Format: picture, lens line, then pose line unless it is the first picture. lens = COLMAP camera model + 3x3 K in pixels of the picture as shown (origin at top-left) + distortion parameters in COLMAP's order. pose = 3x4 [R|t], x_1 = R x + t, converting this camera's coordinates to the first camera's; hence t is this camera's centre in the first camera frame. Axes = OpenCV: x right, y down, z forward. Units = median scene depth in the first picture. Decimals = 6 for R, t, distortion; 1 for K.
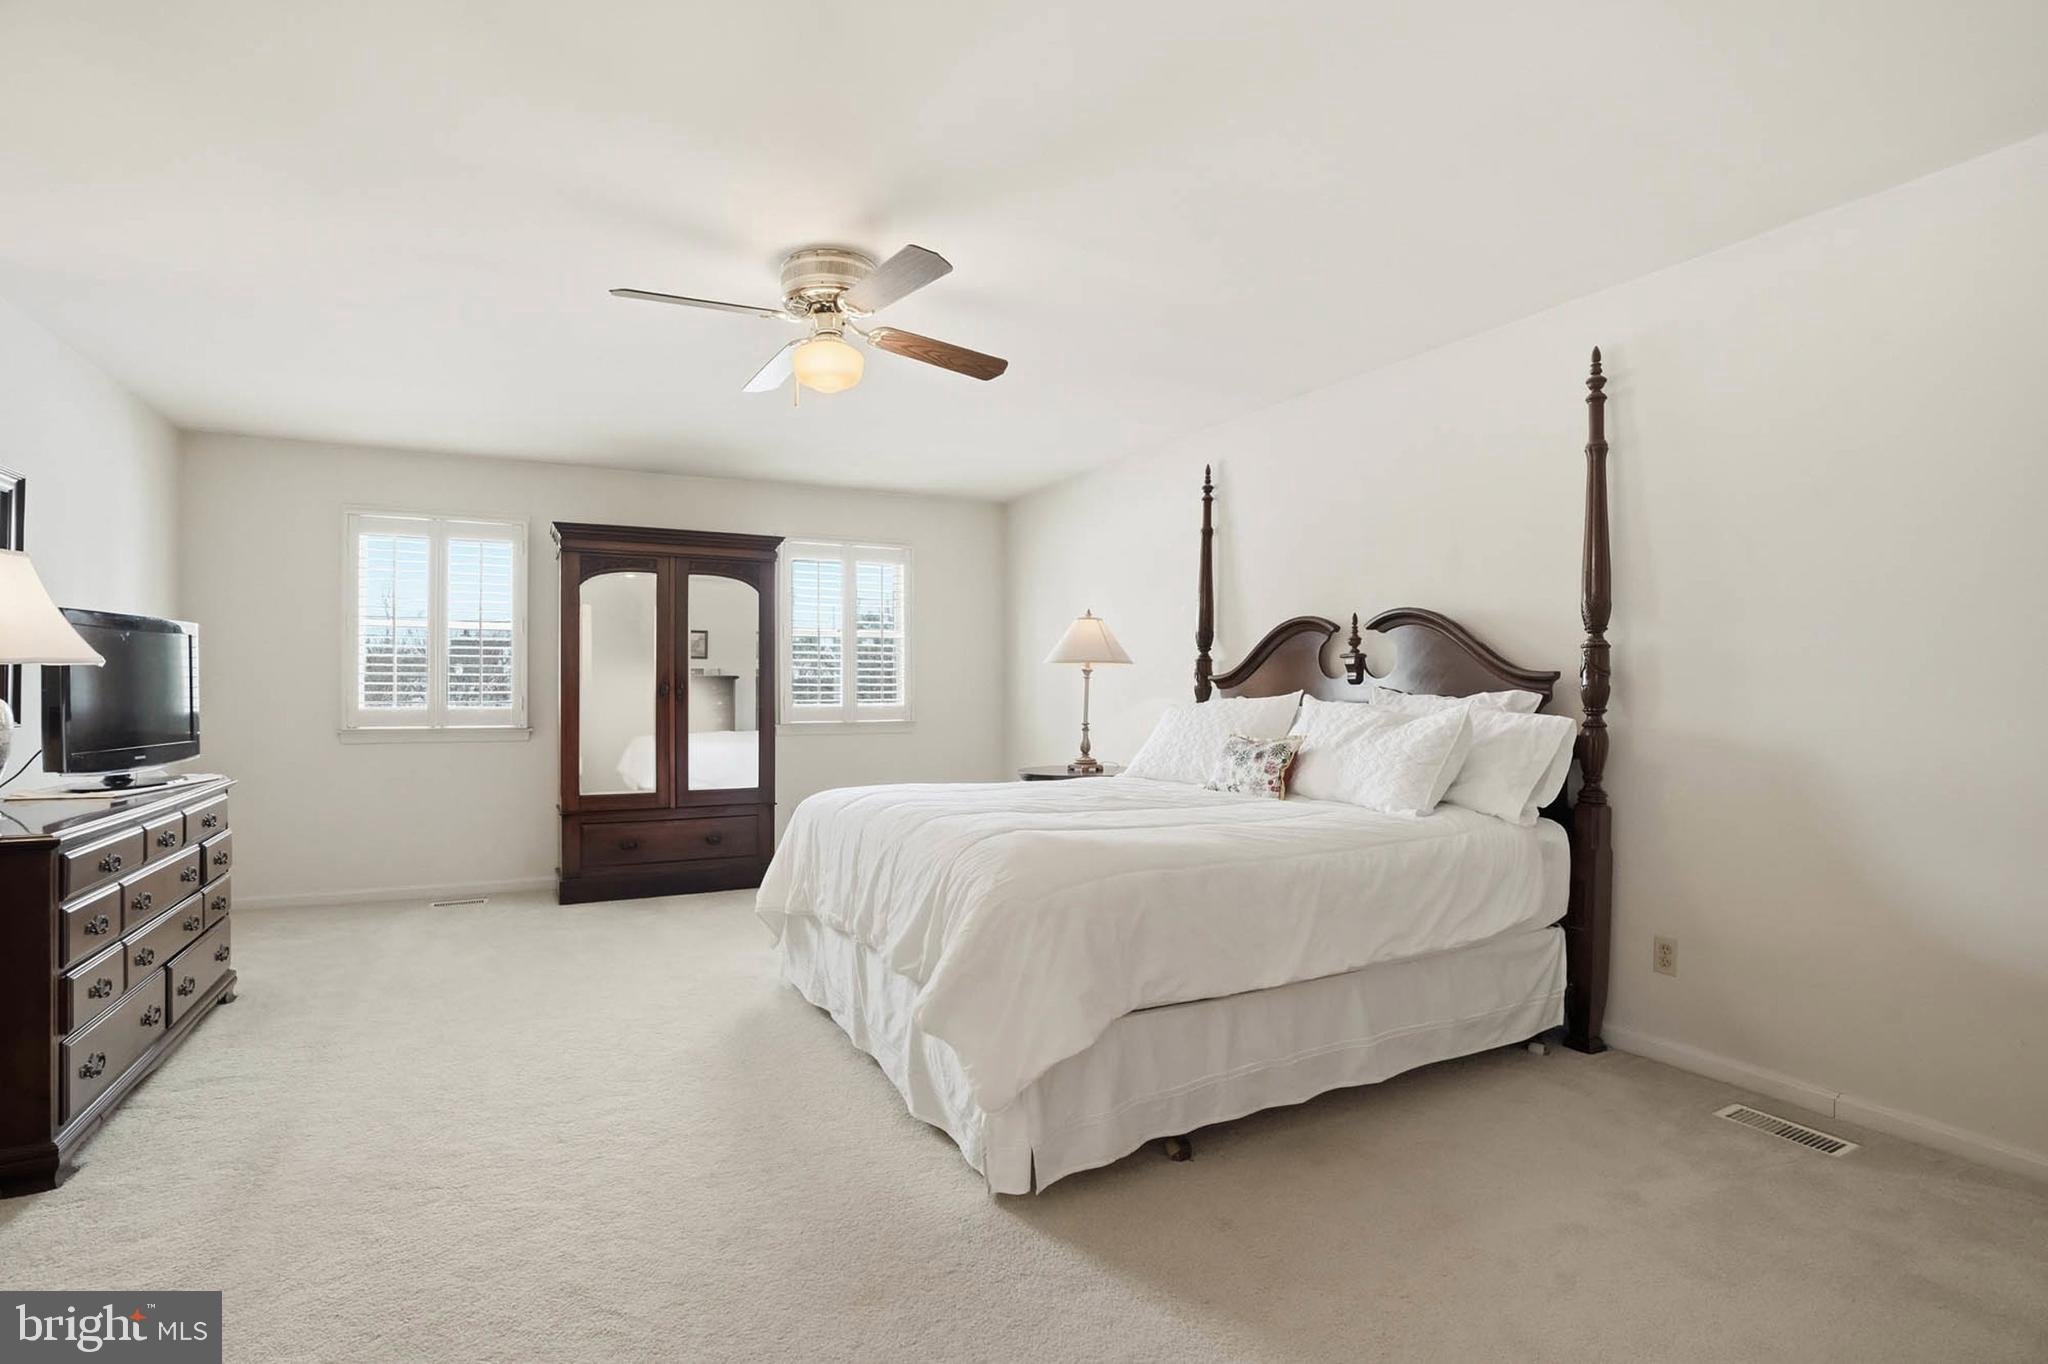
lens RADIAL K [[960.3, 0, 1024.4], [0, 960.3, 676.3], [0, 0, 1]] dist [-0.073195, 0.031327]
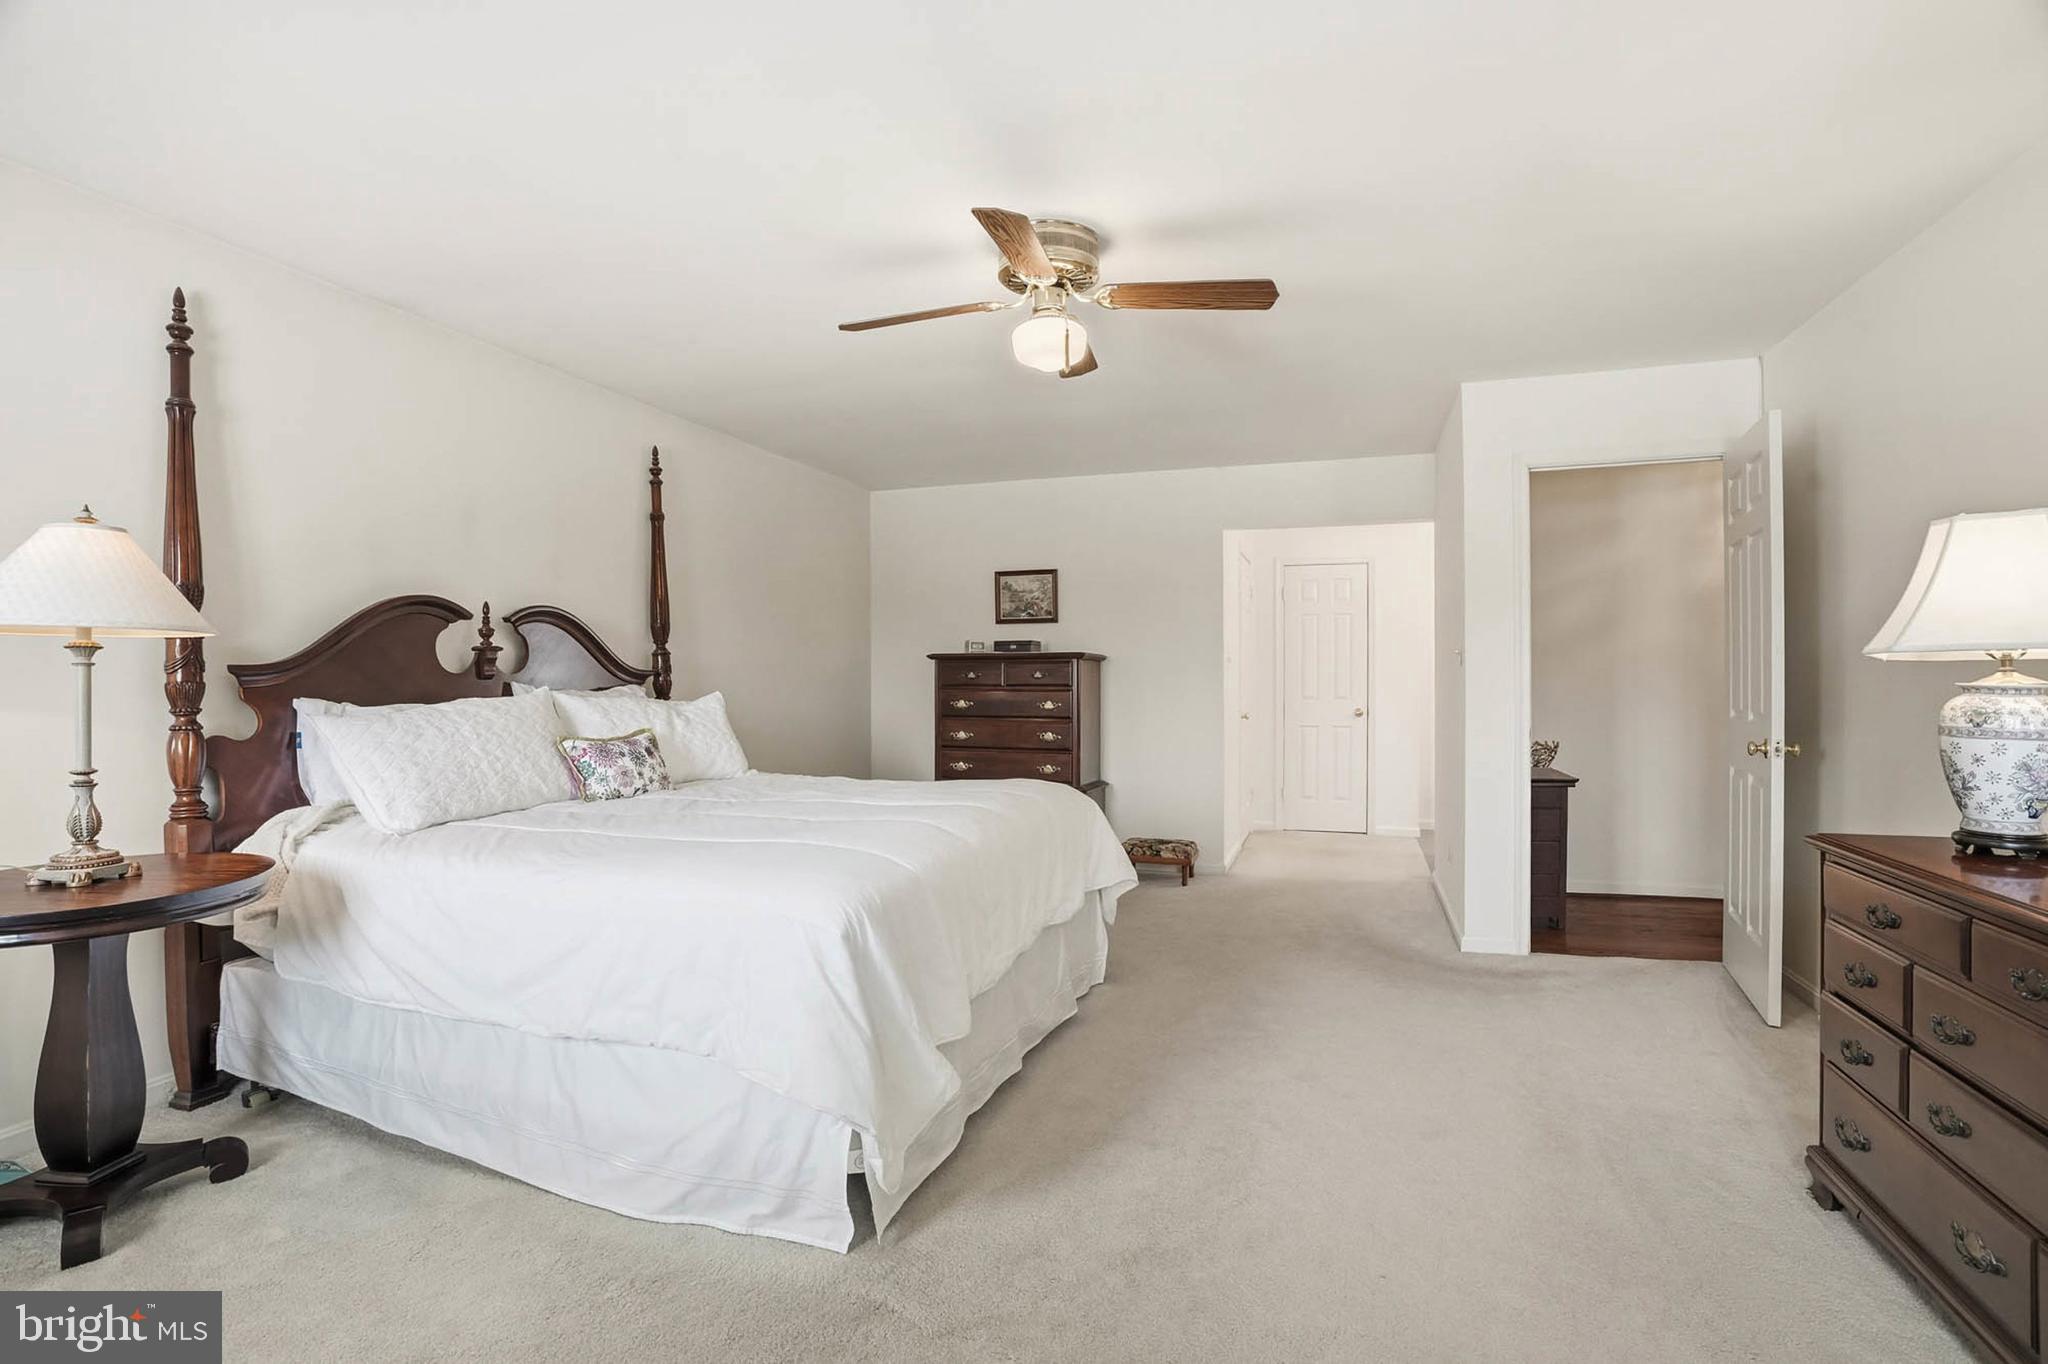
lens RADIAL K [[980.9, 0, 1033.1], [0, 980.9, 664.9], [0, 0, 1]] dist [-0.077465, 0.033417]
pose [[-0.696263, 0.012290, 0.717682, -0.665839], [-0.004891, 0.999749, -0.021866, 0.011490], [-0.717770, -0.018735, -0.696028, 1.247685]]
